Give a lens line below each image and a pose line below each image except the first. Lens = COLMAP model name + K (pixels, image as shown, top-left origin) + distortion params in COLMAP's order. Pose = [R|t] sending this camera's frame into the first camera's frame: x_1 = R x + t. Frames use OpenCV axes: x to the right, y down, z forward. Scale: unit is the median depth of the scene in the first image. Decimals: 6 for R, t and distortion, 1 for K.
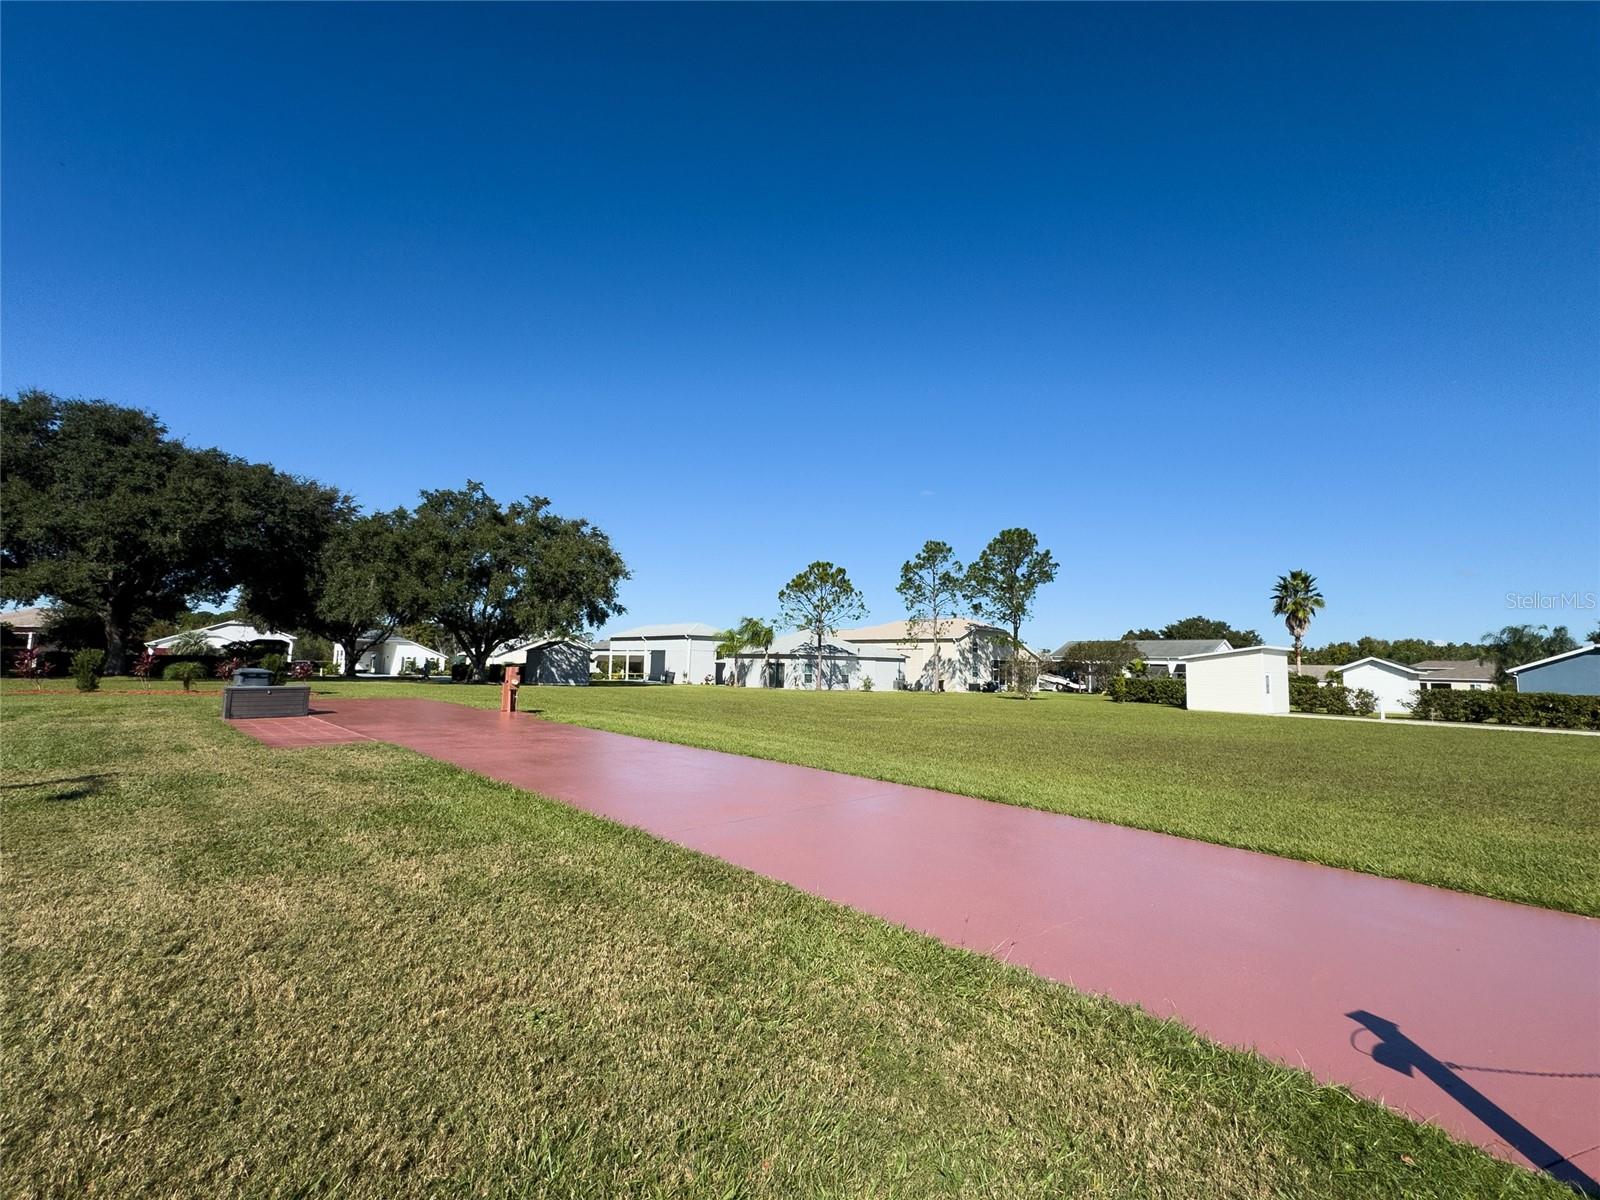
lens RADIAL K [[681.0, 0, 797.7], [0, 681.0, 595.5], [0, 0, 1]] dist [0.000113, 0.000315]
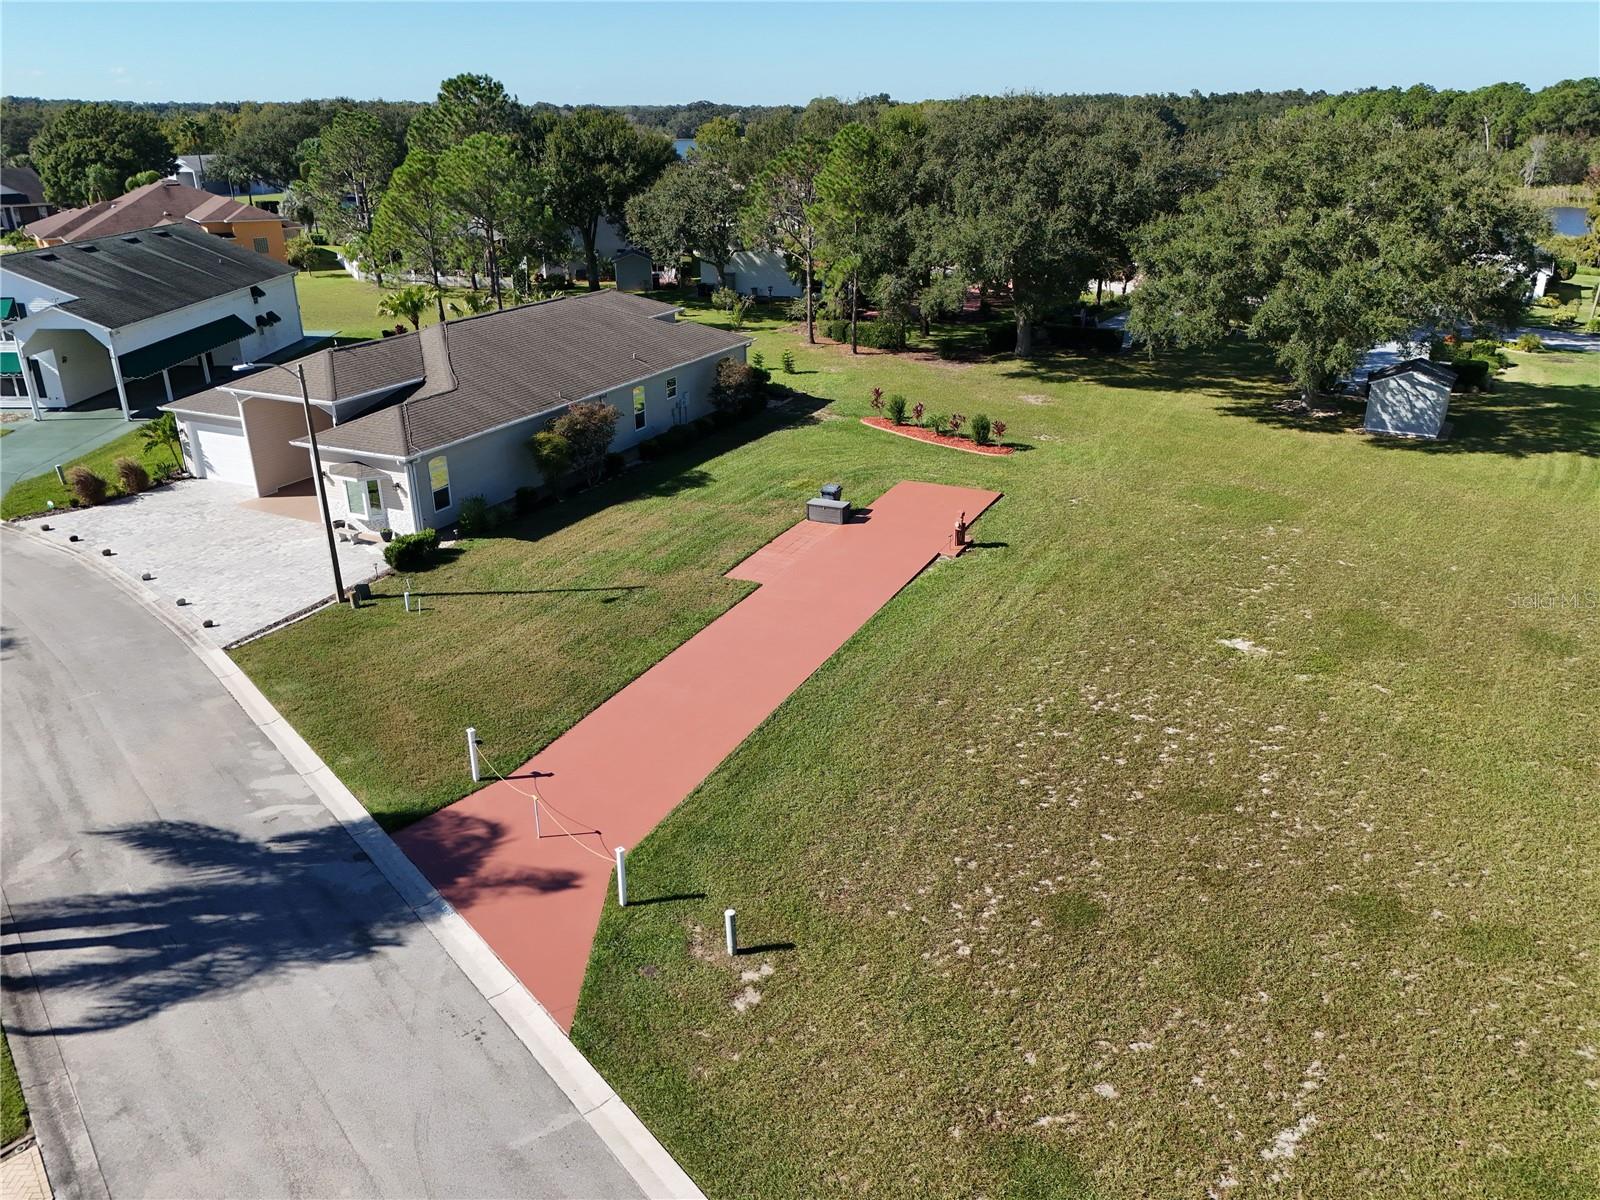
lens RADIAL K [[1171.4, 0, 792.1], [0, 1171.4, 603.7], [0, 0, 1]] dist [0.076154, -0.083879]
pose [[0.322164, 0.336567, -0.884835, 0.542377], [0.112258, 0.914492, 0.388720, -0.230049], [0.940004, -0.224562, 0.256834, 0.045094]]
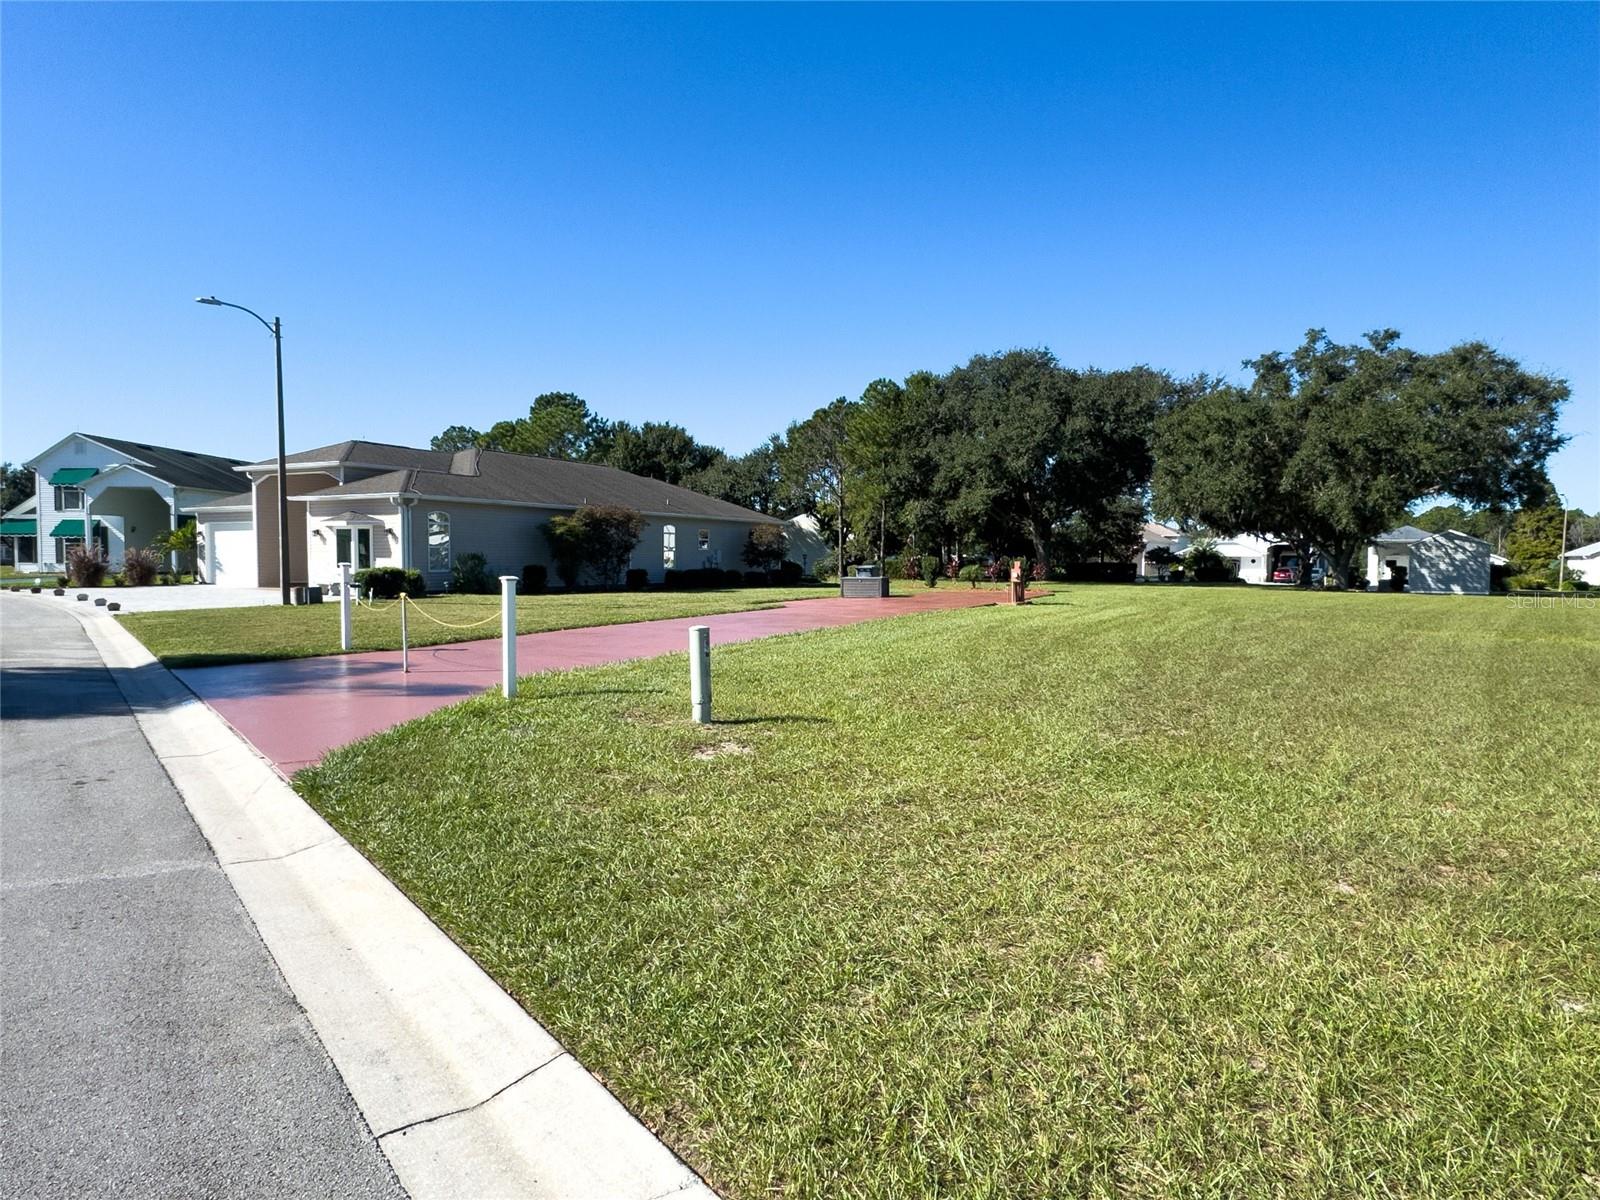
lens RADIAL K [[984.1, 0, 795.4], [0, 984.1, 598.3], [0, 0, 1]] dist [-0.005814, -0.002825]
pose [[0.294190, 0.013115, -0.955657, 0.369641], [0.102394, 0.993718, 0.045158, 0.021235], [0.950246, -0.111138, 0.291000, 0.074492]]
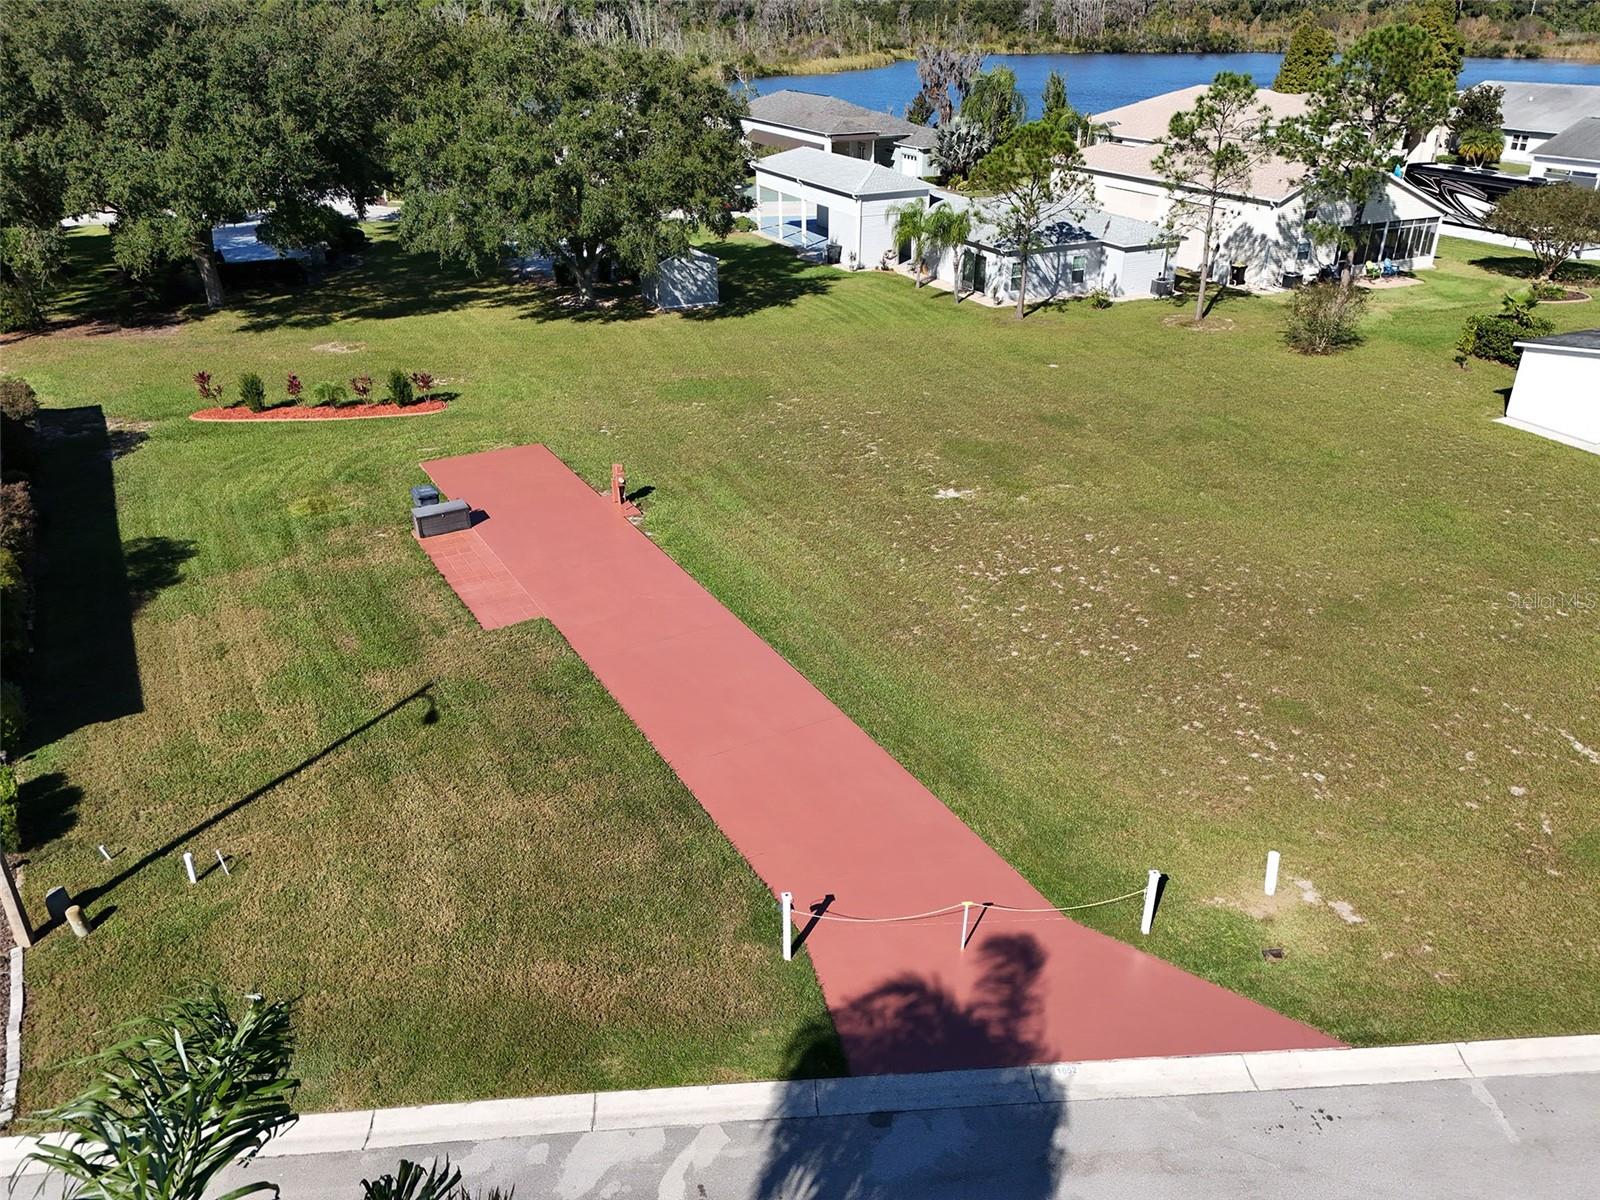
lens RADIAL K [[1171.4, 0, 792.1], [0, 1171.4, 603.7], [0, 0, 1]] dist [0.076154, -0.083879]
pose [[0.961818, 0.095701, -0.256413, 0.137057], [0.058595, 0.843149, 0.534478, -0.266250], [0.267344, -0.529095, 0.805348, -0.217161]]
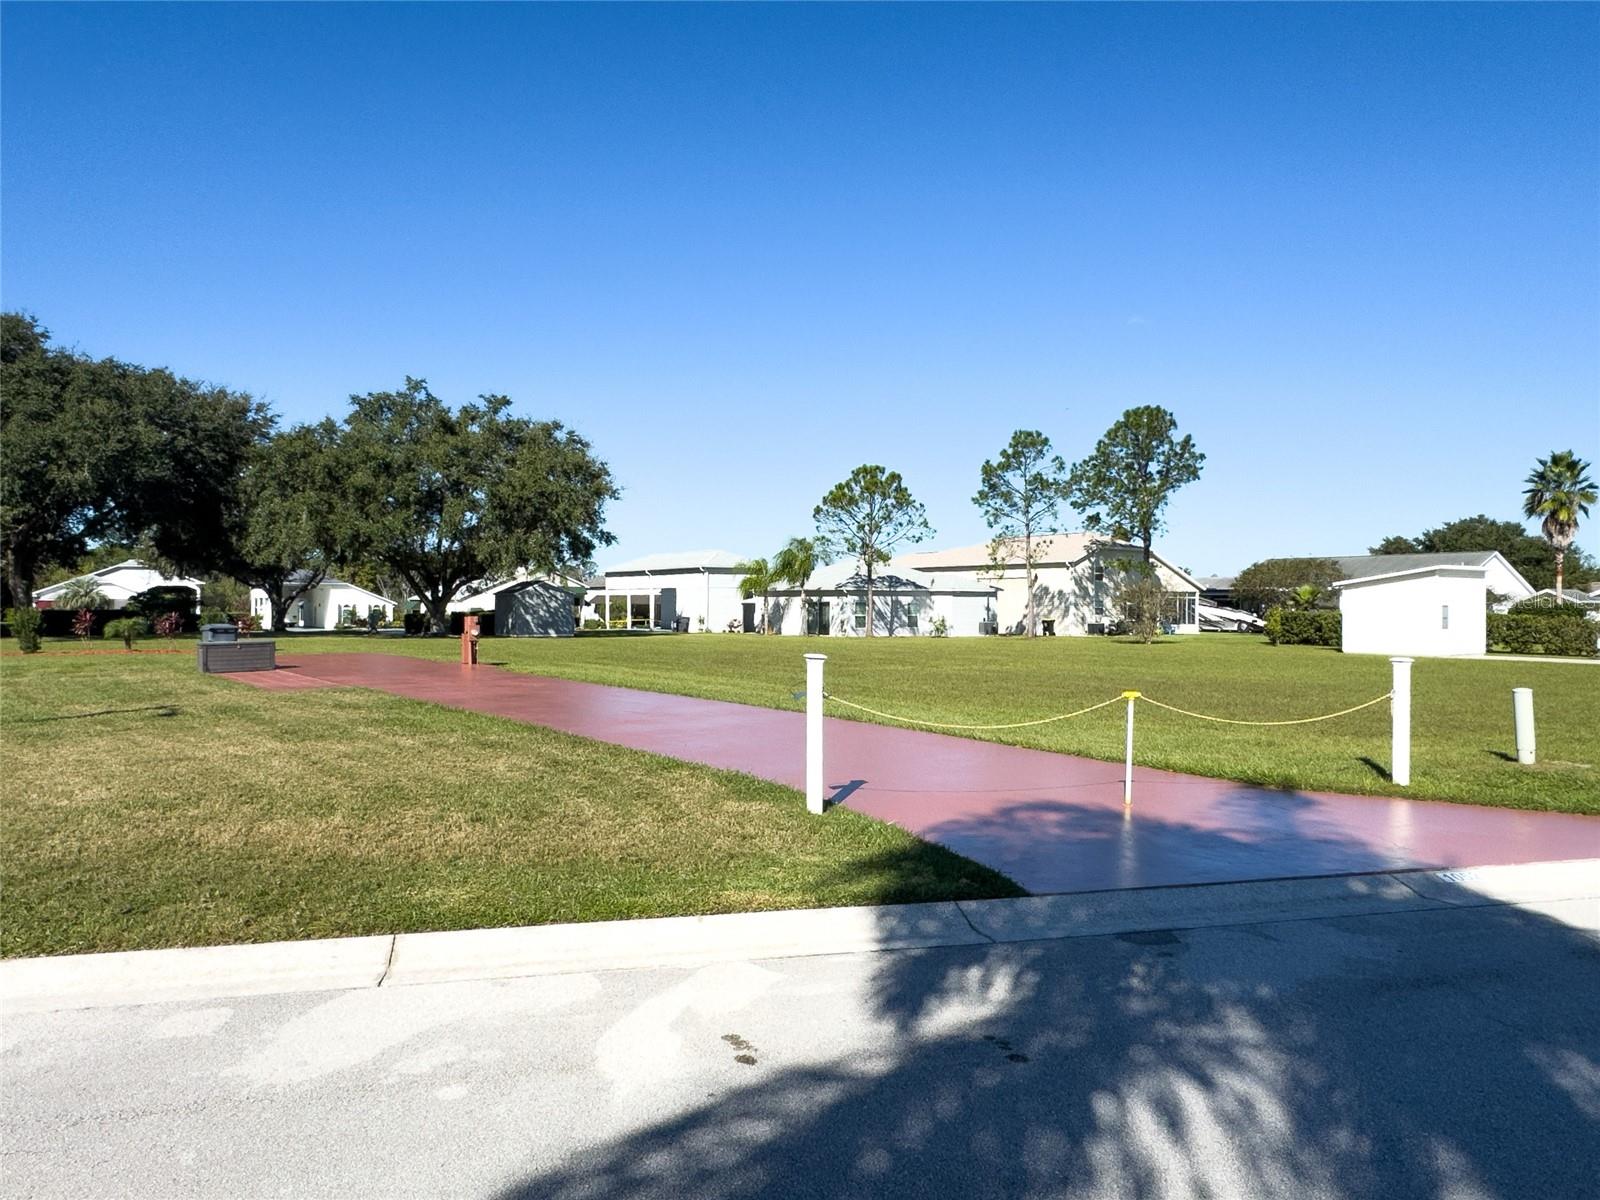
lens RADIAL K [[1036.3, 0, 800.0], [0, 1036.3, 600.0], [0, 0, 1]] dist [-0.000378, -0.004386]
pose [[0.994818, -0.023483, -0.098921, 0.063399], [0.033175, 0.994683, 0.097497, -0.015303], [0.096105, -0.100274, 0.990308, -0.133566]]
